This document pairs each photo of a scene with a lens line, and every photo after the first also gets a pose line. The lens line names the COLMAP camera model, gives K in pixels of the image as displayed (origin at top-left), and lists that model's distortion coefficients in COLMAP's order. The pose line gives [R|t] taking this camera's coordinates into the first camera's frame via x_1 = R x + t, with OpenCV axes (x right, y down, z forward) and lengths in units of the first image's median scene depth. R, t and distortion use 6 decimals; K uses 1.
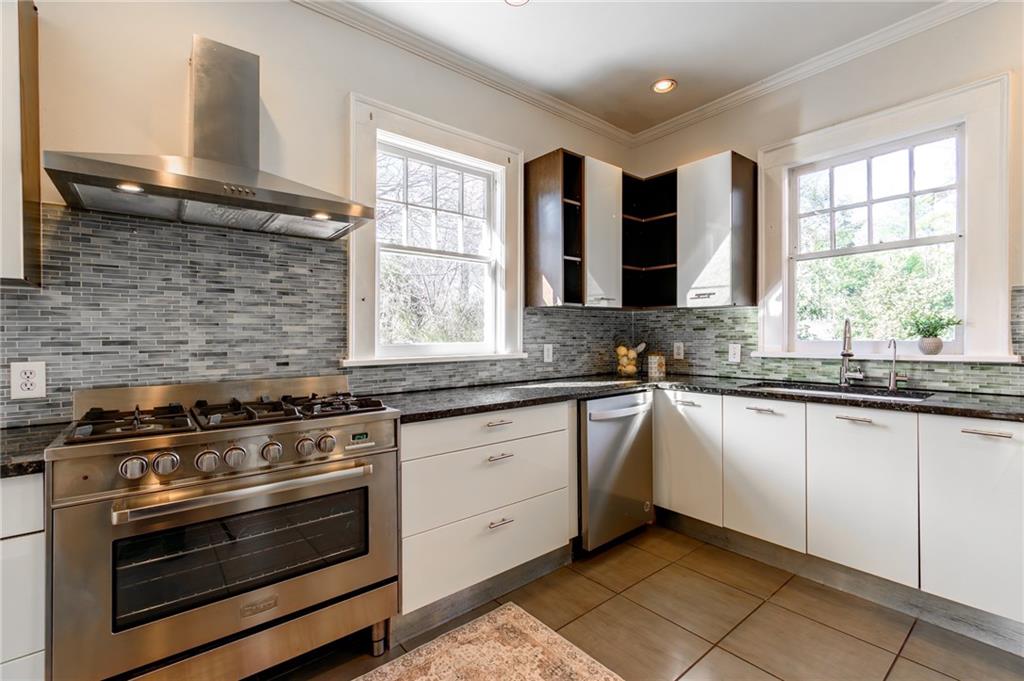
lens RADIAL K [[451.9, 0, 519.3], [0, 451.9, 334.5], [0, 0, 1]] dist [0.001873, -0.000488]
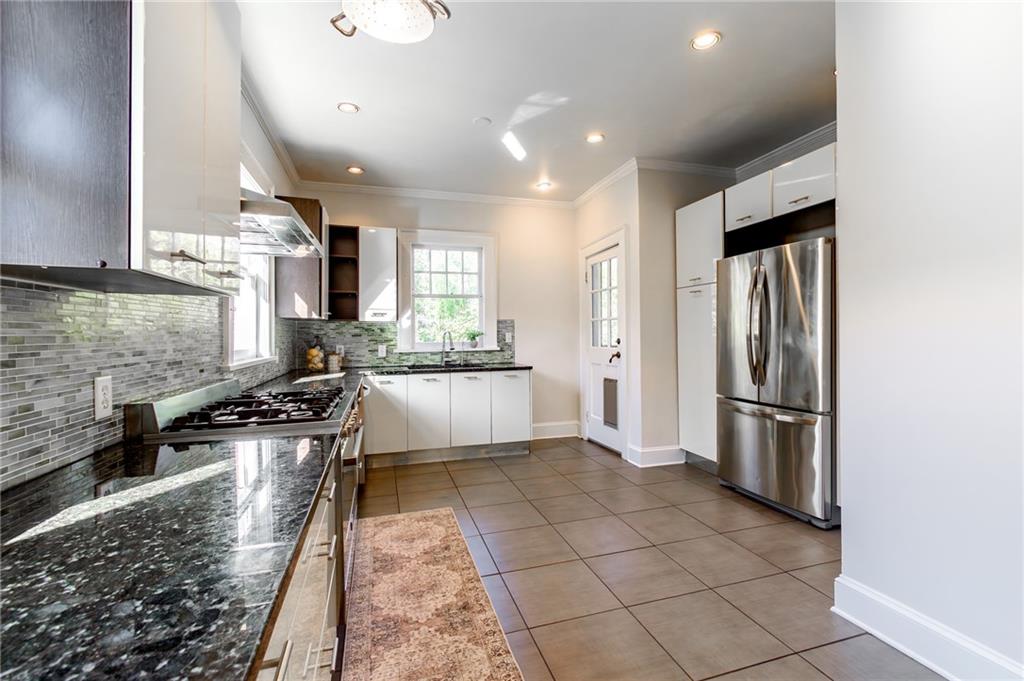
lens RADIAL K [[451.9, 0, 519.3], [0, 451.9, 334.5], [0, 0, 1]] dist [0.001873, -0.000488]
pose [[0.380956, 0.004046, 0.924584, -1.062650], [0.001647, 0.999986, -0.005055, -0.010206], [-0.924592, 0.003449, 0.380944, -0.057437]]
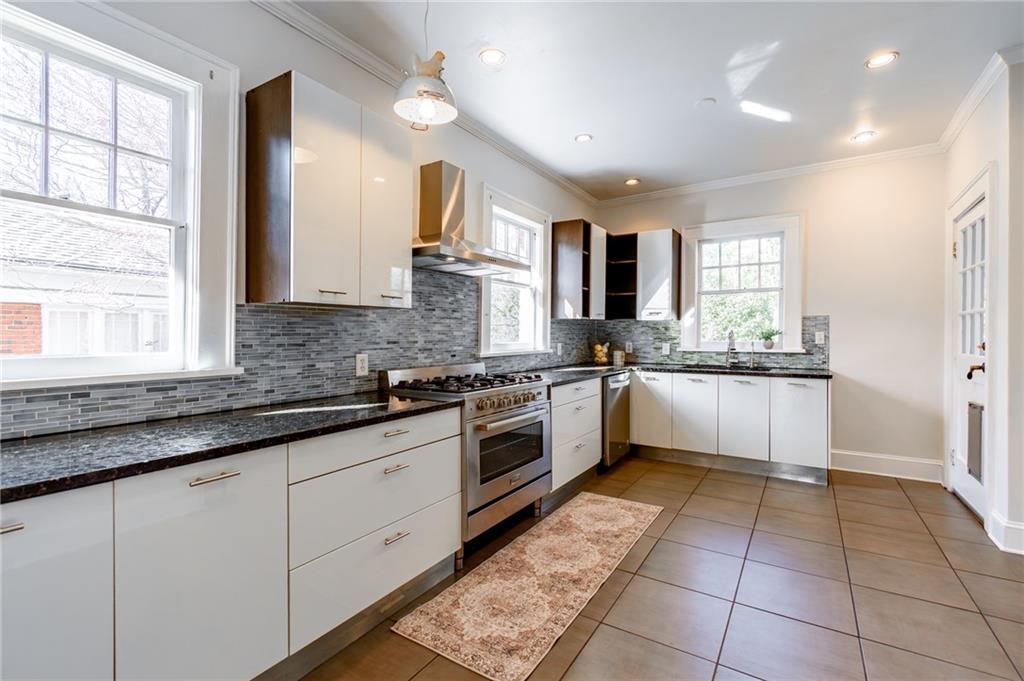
lens RADIAL K [[451.9, 0, 519.3], [0, 451.9, 334.5], [0, 0, 1]] dist [0.001873, -0.000488]
pose [[0.951078, 0.007951, 0.308850, -0.700892], [-0.009649, 0.999946, 0.003970, -0.015610], [-0.308802, -0.006756, 0.951102, -0.508811]]
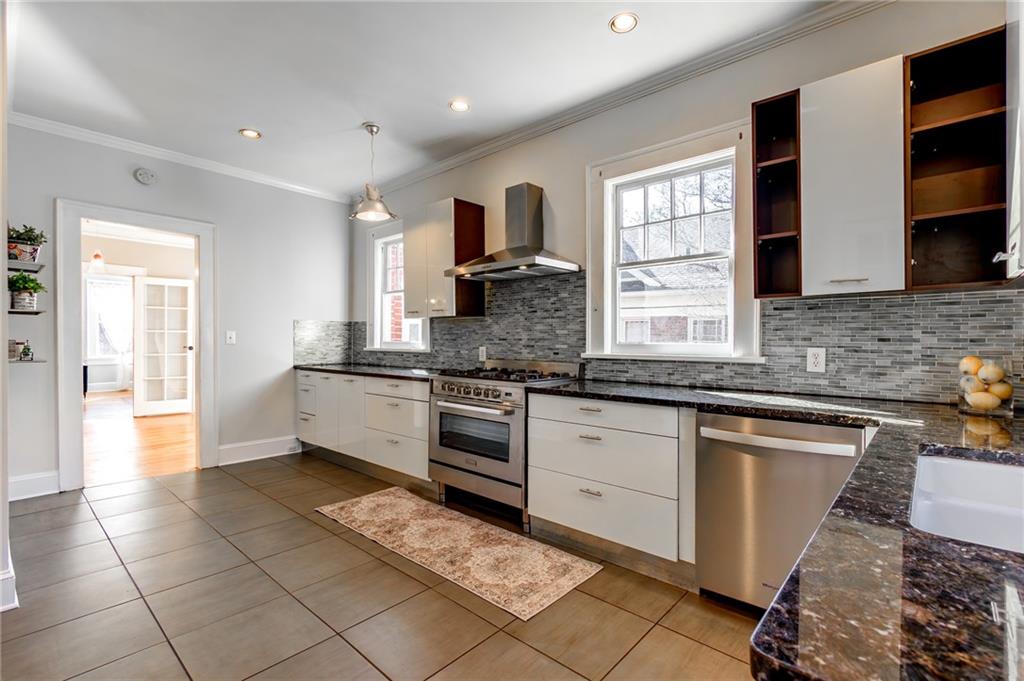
lens RADIAL K [[466.5, 0, 514.8], [0, 466.5, 336.5], [0, 0, 1]] dist [-0.000808, -0.000176]
pose [[0.142633, 0.003229, -0.989770, 1.000818], [0.004497, 0.999982, 0.003910, -0.003474], [0.989765, -0.005009, 0.142616, 0.539132]]
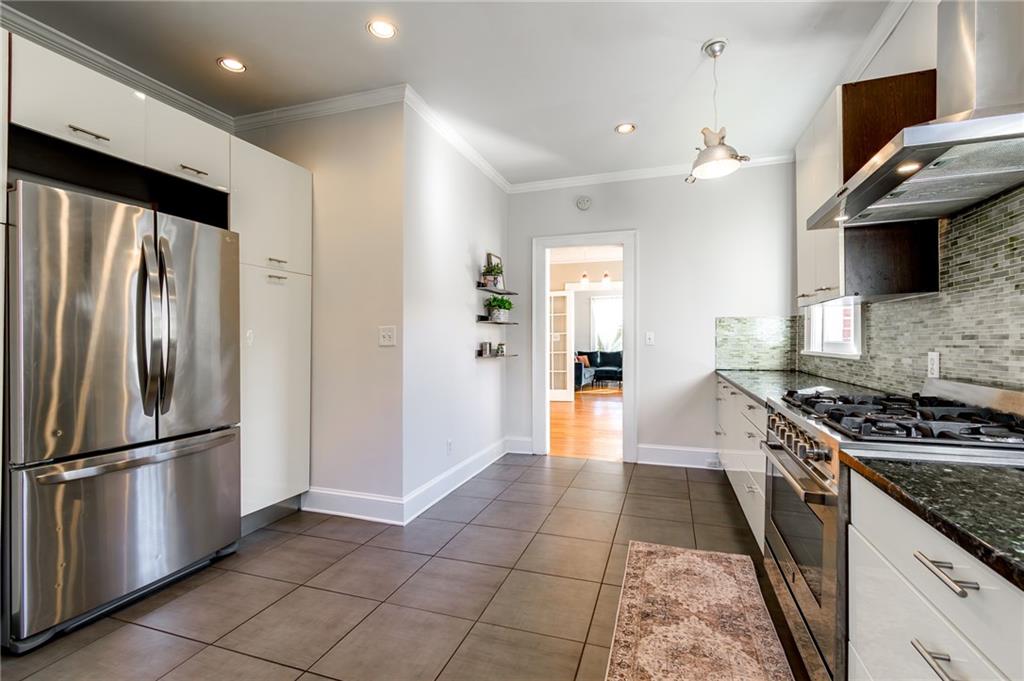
lens RADIAL K [[455.5, 0, 512.0], [0, 455.5, 340.5], [0, 0, 1]] dist [-0.000633, 0.015846]
pose [[-0.851124, 0.016430, -0.524708, 0.376196], [0.021181, 0.999771, -0.003052, 0.005497], [0.524538, -0.013711, -0.851277, 0.984957]]
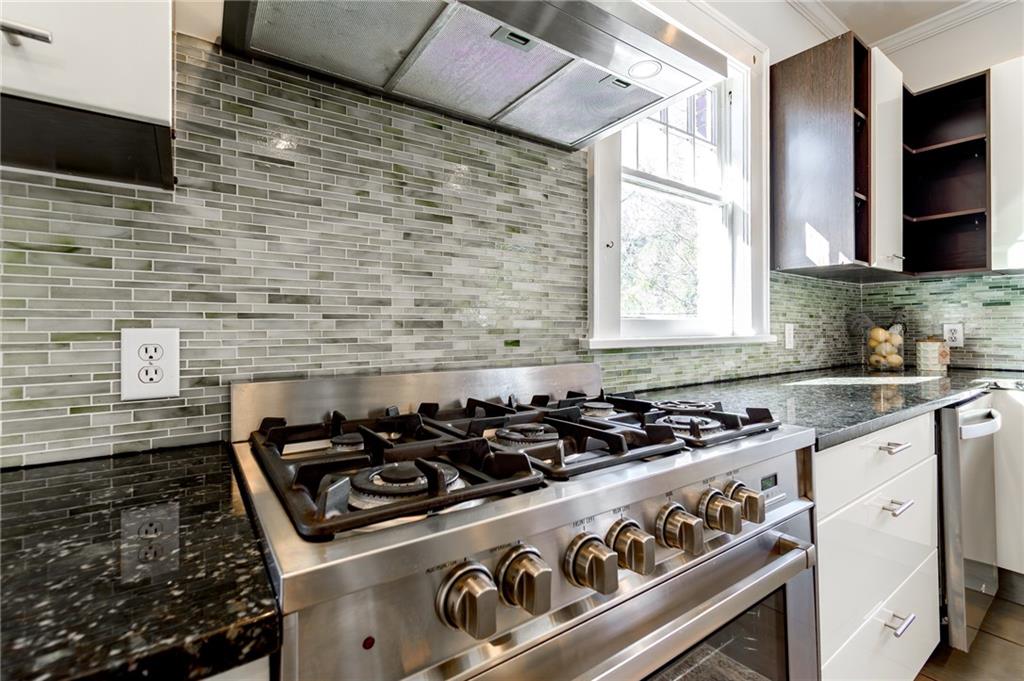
lens RADIAL K [[457.1, 0, 519.0], [0, 457.1, 322.6], [0, 0, 1]] dist [0.002410, -0.000012]
pose [[0.997515, 0.001661, -0.070437, -0.415643], [-0.002550, 0.999918, -0.012533, 0.039634], [0.070411, 0.012681, 0.997437, 0.334043]]
